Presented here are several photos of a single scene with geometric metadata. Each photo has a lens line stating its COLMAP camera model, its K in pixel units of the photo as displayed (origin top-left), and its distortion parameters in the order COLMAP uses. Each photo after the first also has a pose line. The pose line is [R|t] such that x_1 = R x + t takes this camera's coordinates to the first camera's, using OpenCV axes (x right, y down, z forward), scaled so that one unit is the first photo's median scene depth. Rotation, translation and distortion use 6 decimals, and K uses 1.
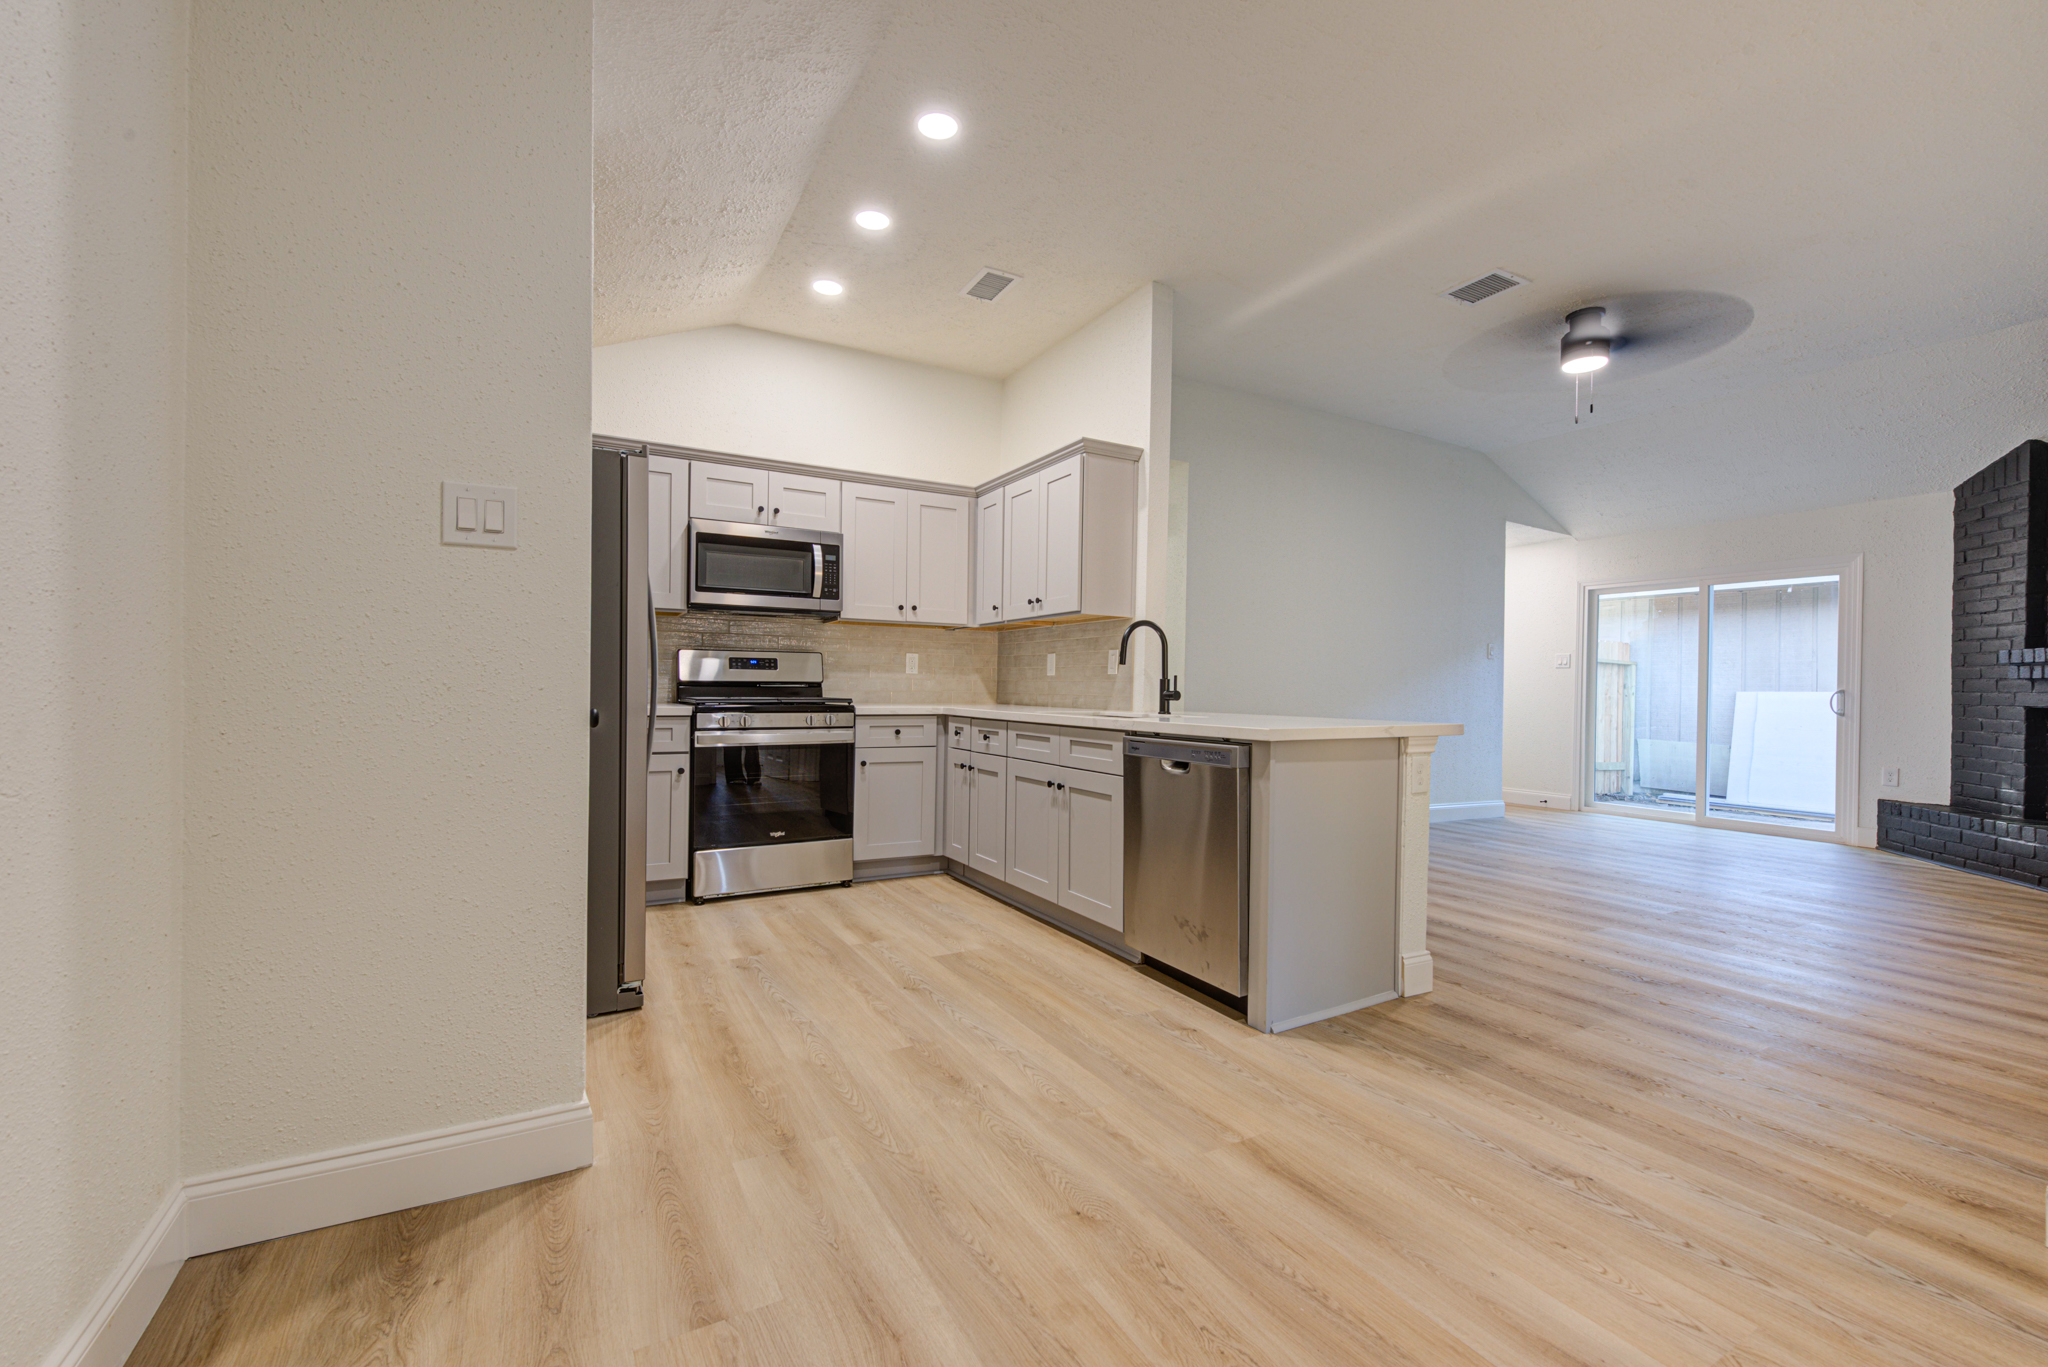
lens RADIAL K [[847.7, 0, 1026.2], [0, 847.7, 686.9], [0, 0, 1]] dist [0.000766, -0.000907]
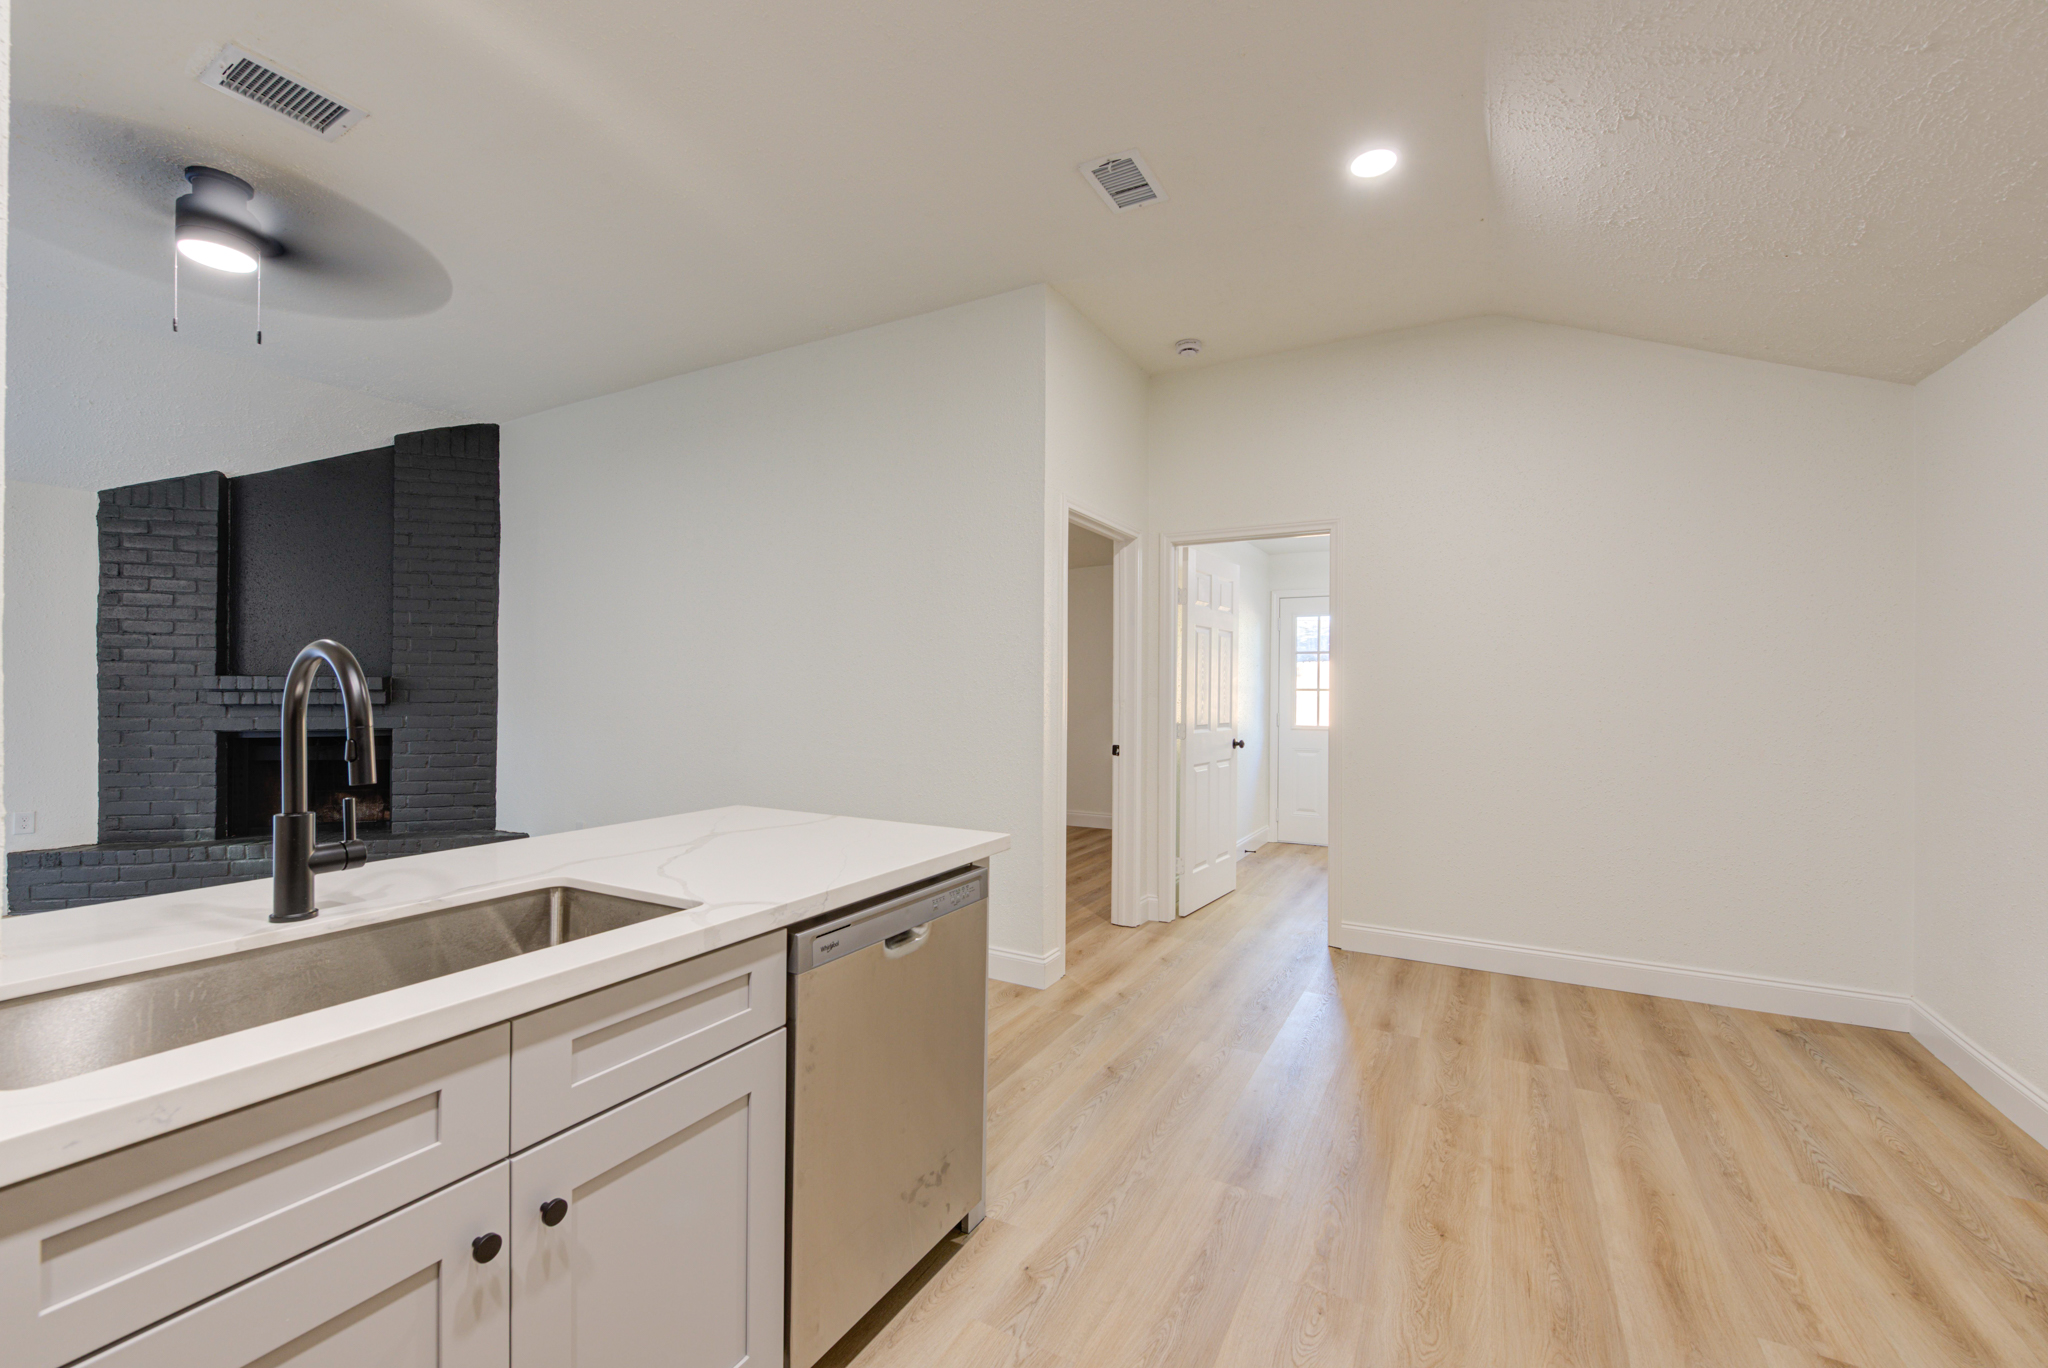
lens RADIAL K [[847.7, 0, 1026.2], [0, 847.7, 687.4], [0, 0, 1]] dist [0.000766, -0.000907]
pose [[-0.529983, -0.014298, 0.847888, -0.209103], [-0.011845, 0.999885, 0.009458, -0.050623], [-0.847926, -0.005031, -0.530091, 0.710653]]
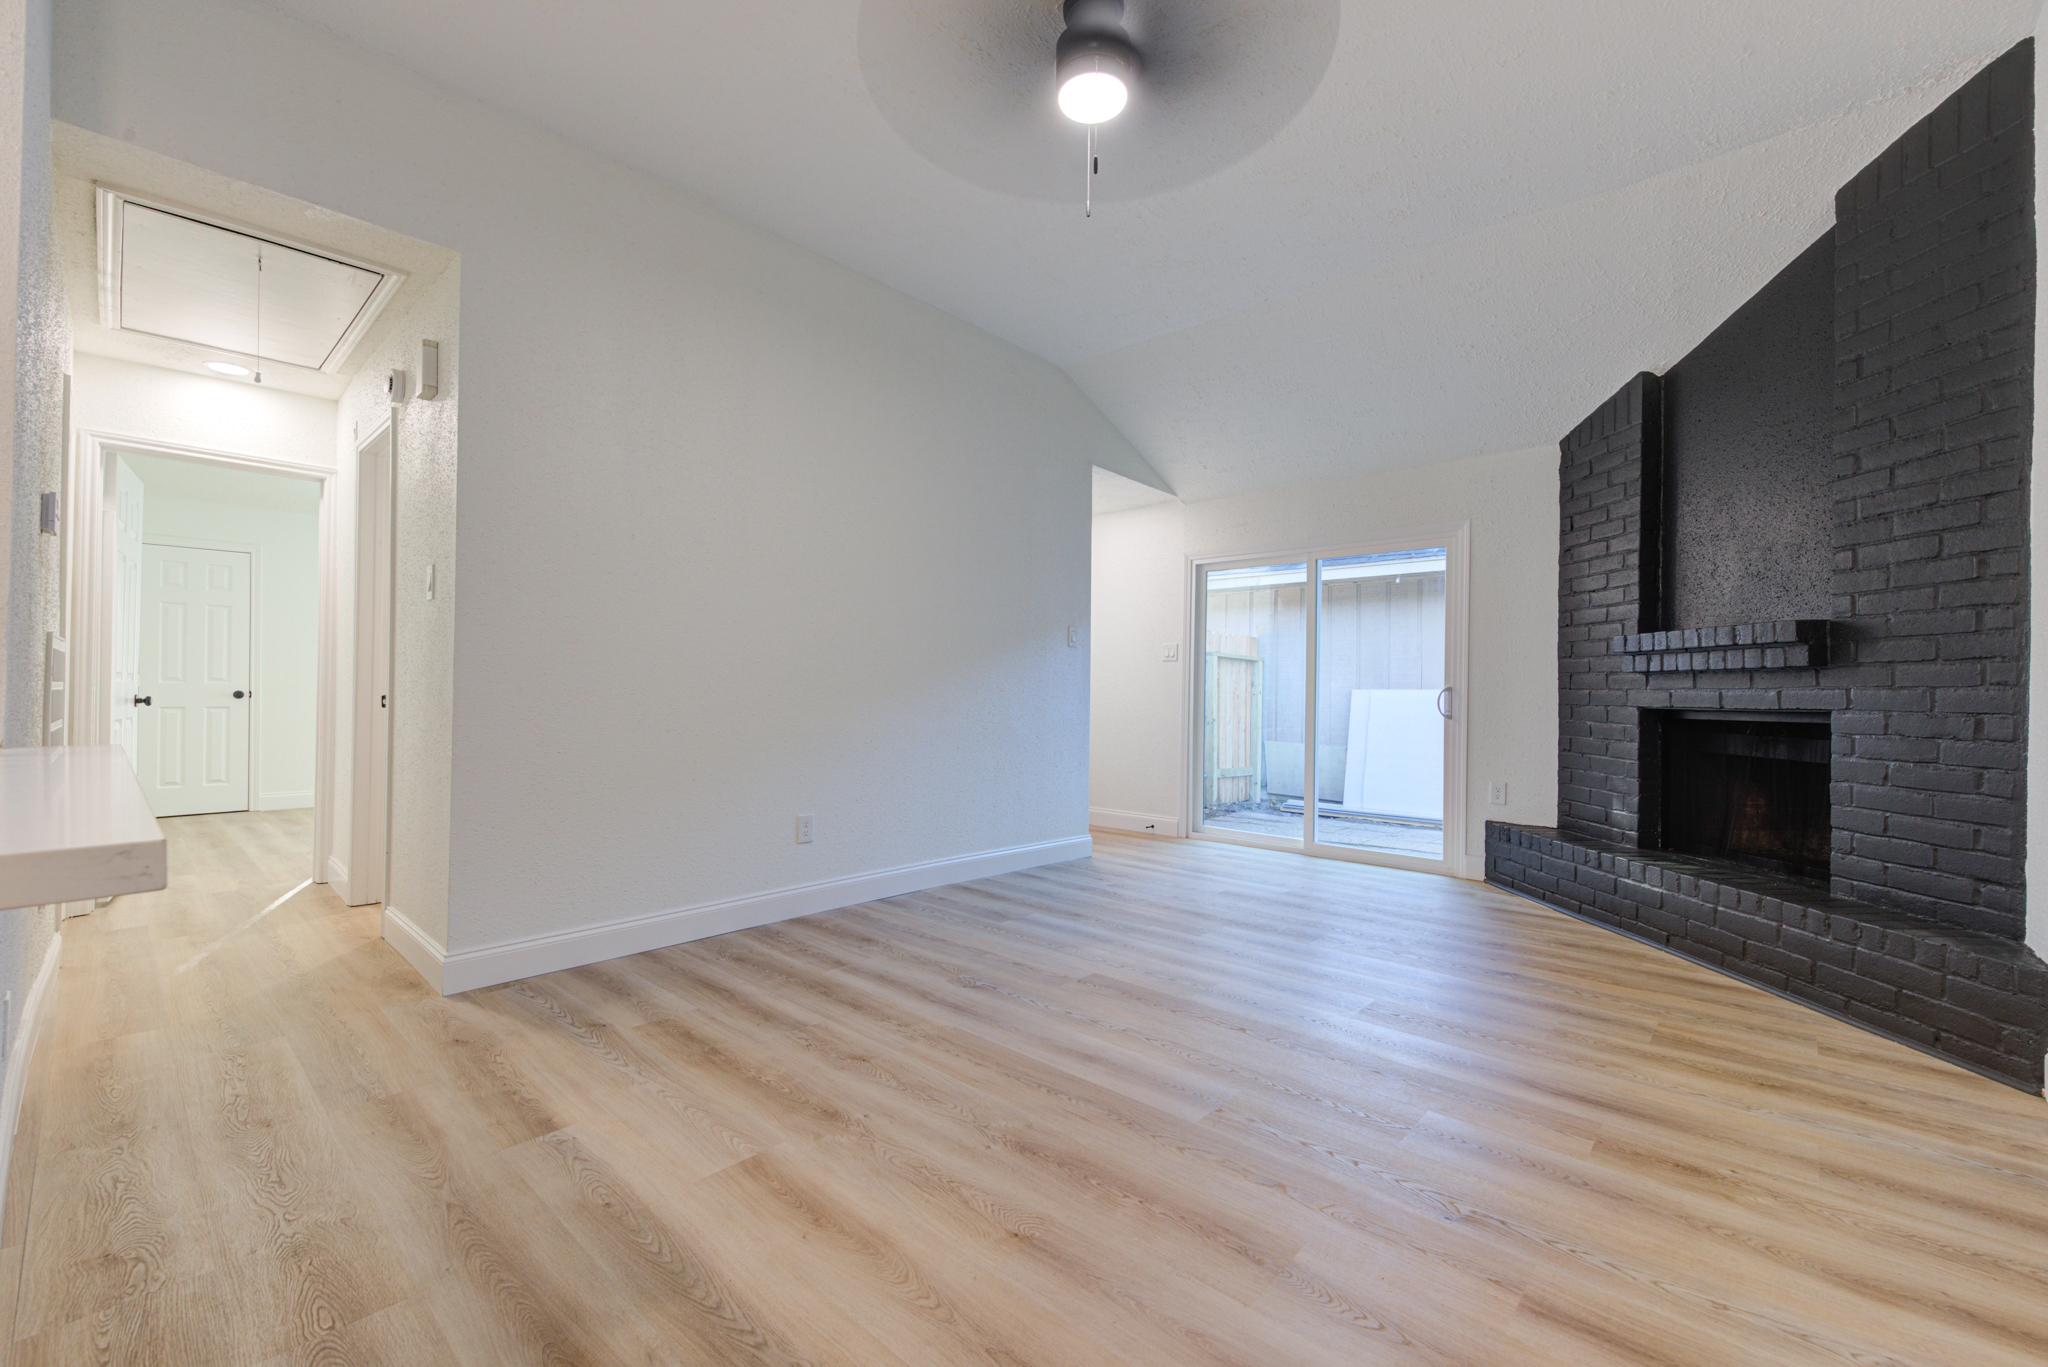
lens RADIAL K [[847.7, 0, 1026.2], [0, 847.7, 686.9], [0, 0, 1]] dist [0.000766, -0.000907]
pose [[0.949494, -0.002335, 0.313776, 0.383583], [0.002364, 0.999997, 0.000287, 0.002697], [-0.313776, 0.000469, 0.949497, 0.423987]]
